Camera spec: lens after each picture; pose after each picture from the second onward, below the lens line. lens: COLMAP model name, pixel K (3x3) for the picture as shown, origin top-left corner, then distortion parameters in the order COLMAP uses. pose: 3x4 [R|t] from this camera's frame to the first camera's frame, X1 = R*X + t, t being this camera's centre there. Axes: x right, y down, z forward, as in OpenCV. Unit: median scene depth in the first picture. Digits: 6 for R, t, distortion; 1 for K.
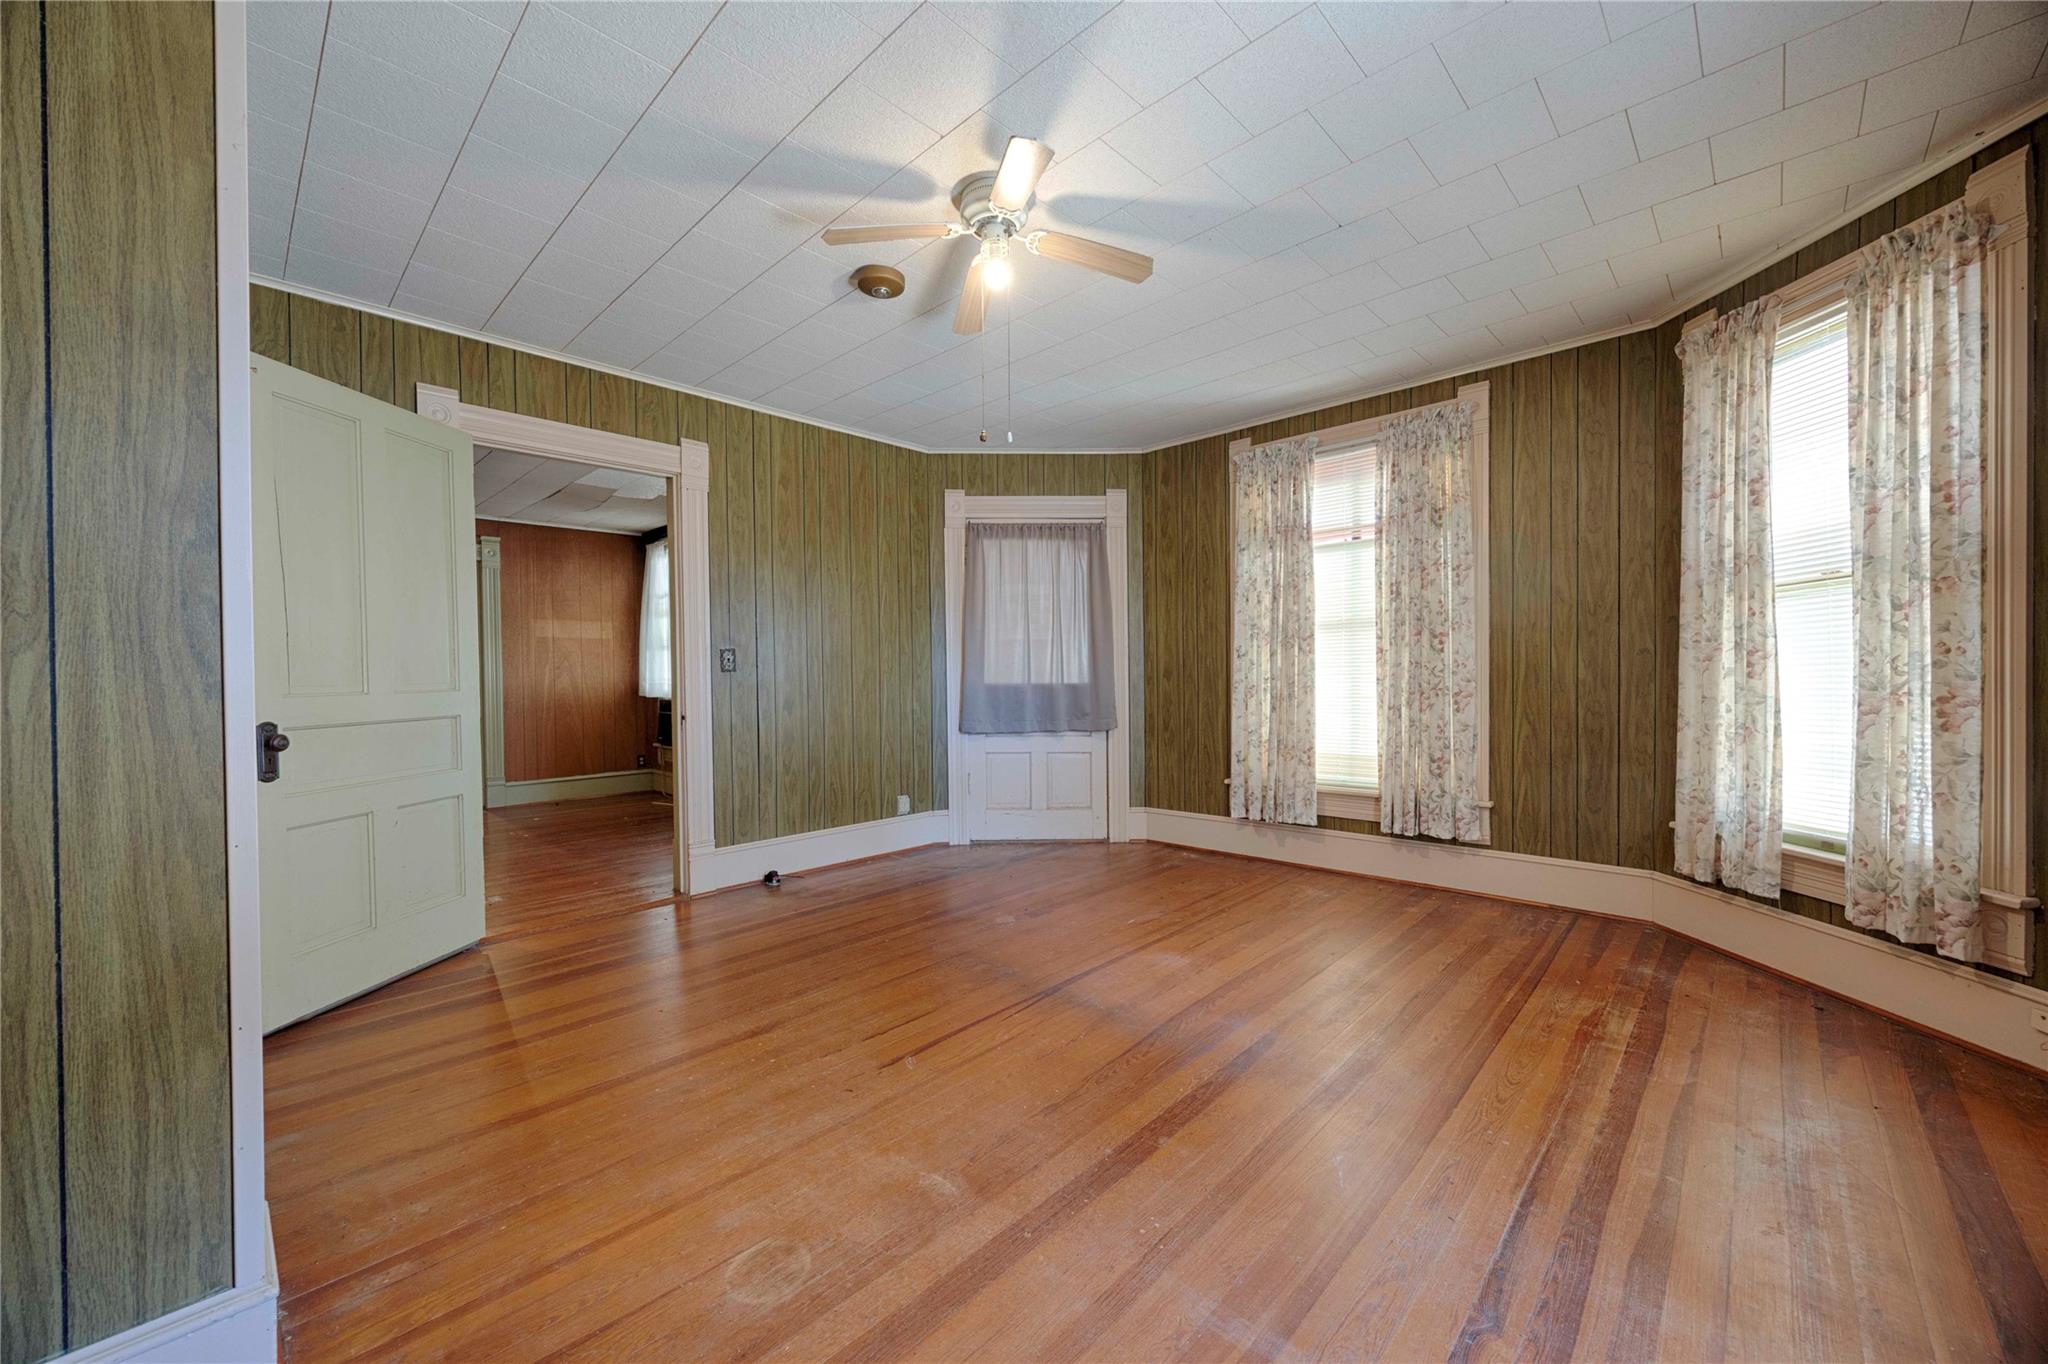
lens RADIAL K [[783.5, 0, 1026.8], [0, 783.5, 681.3], [0, 0, 1]] dist [-0.003195, -0.000093]
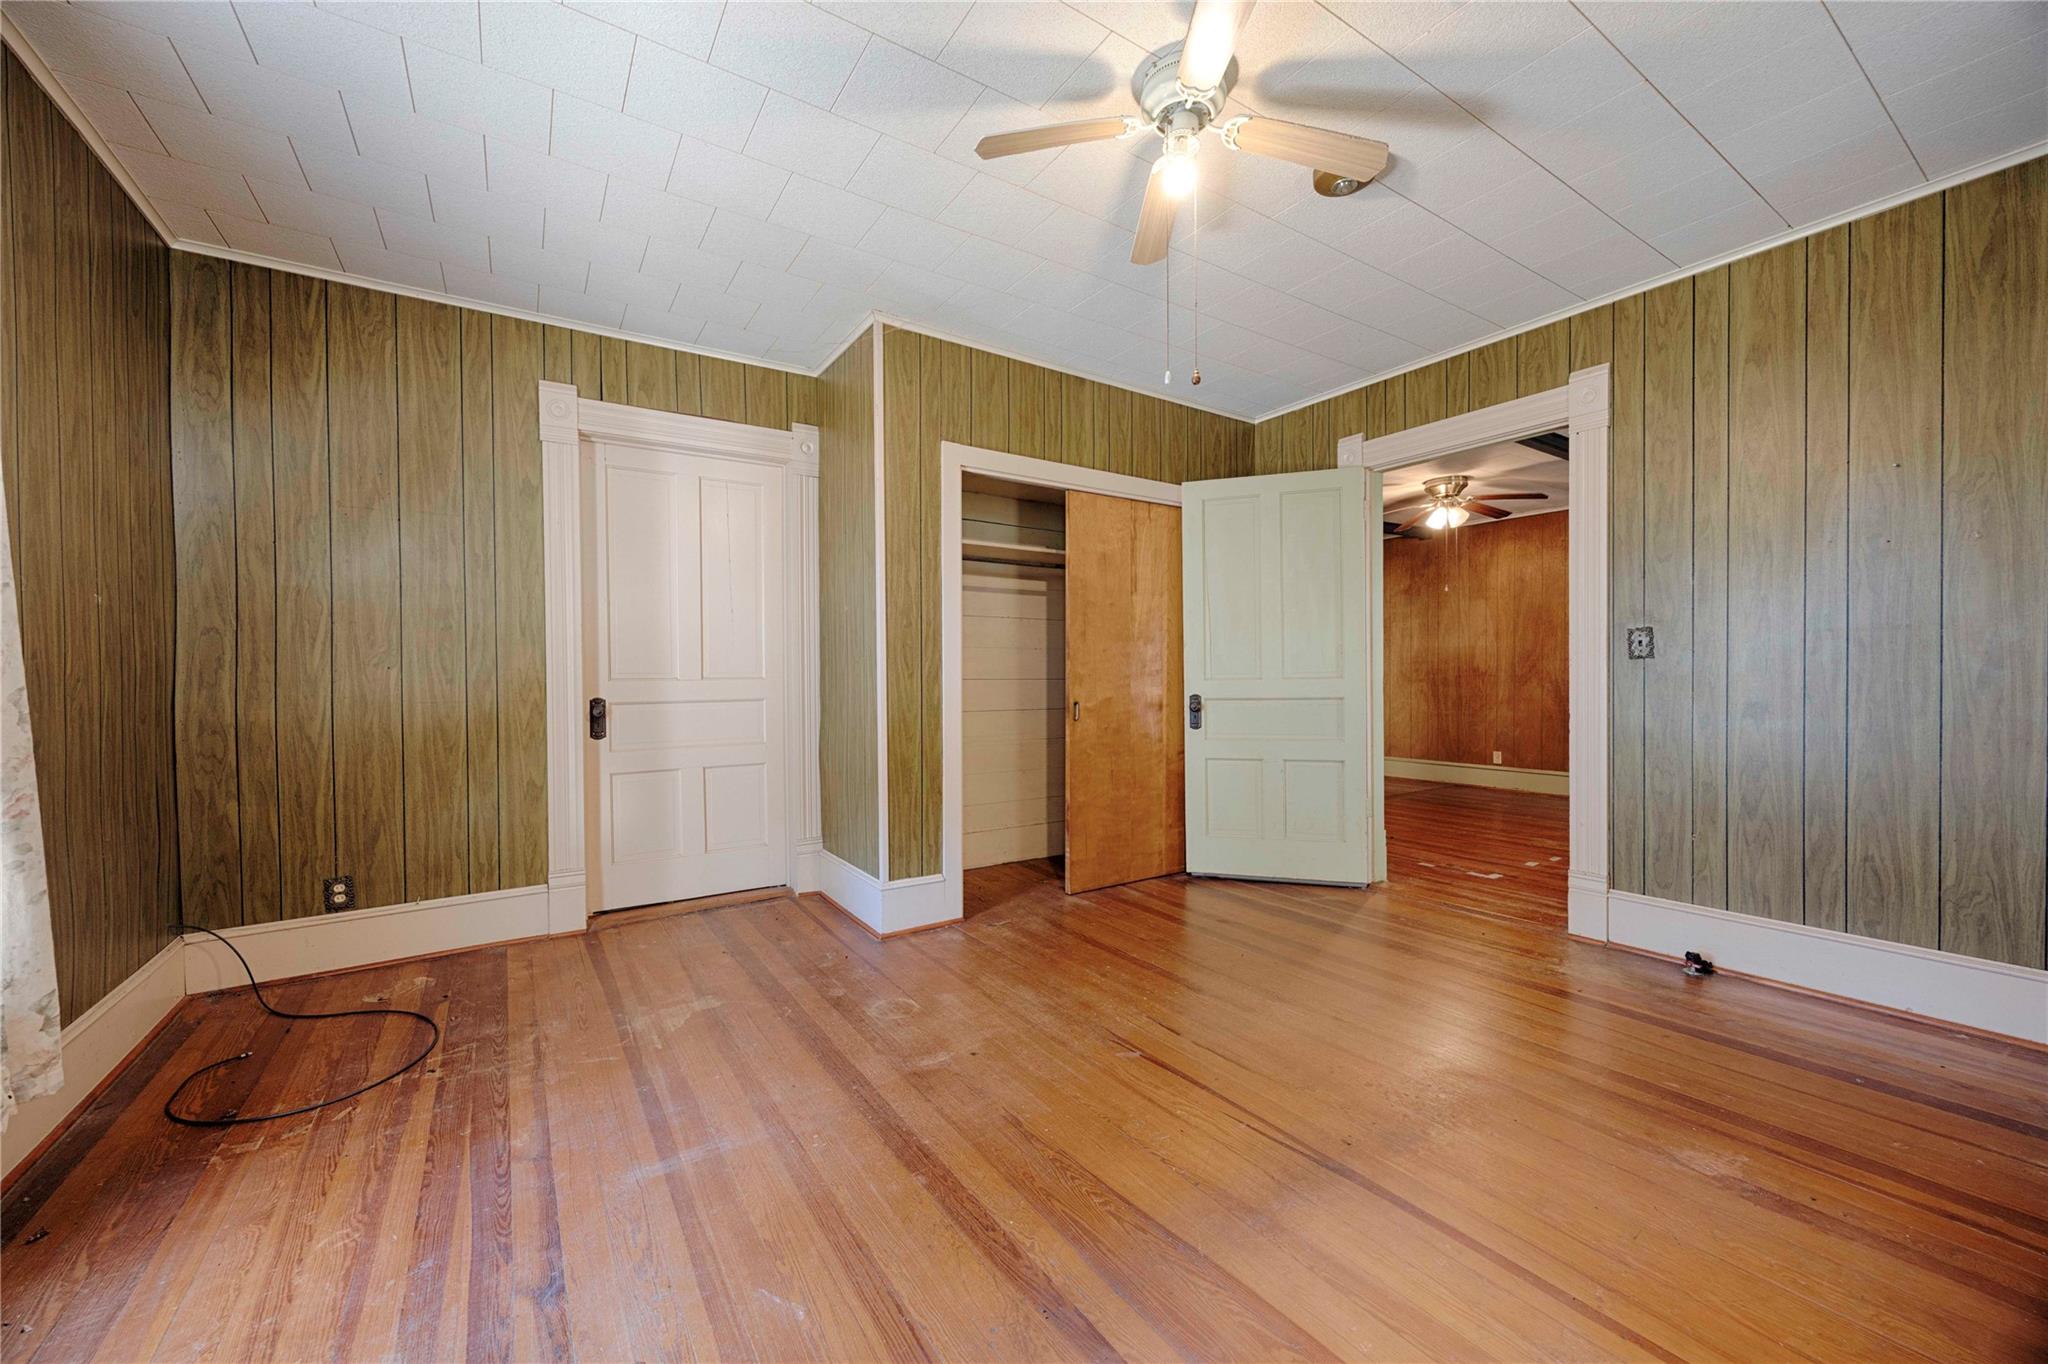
lens RADIAL K [[783.5, 0, 1027.5], [0, 783.5, 684.8], [0, 0, 1]] dist [-0.003195, -0.000093]
pose [[-0.228107, 0.026462, -0.973276, 0.604160], [0.006698, 0.999650, 0.025609, -0.013181], [0.973613, -0.000677, -0.228204, 0.780530]]
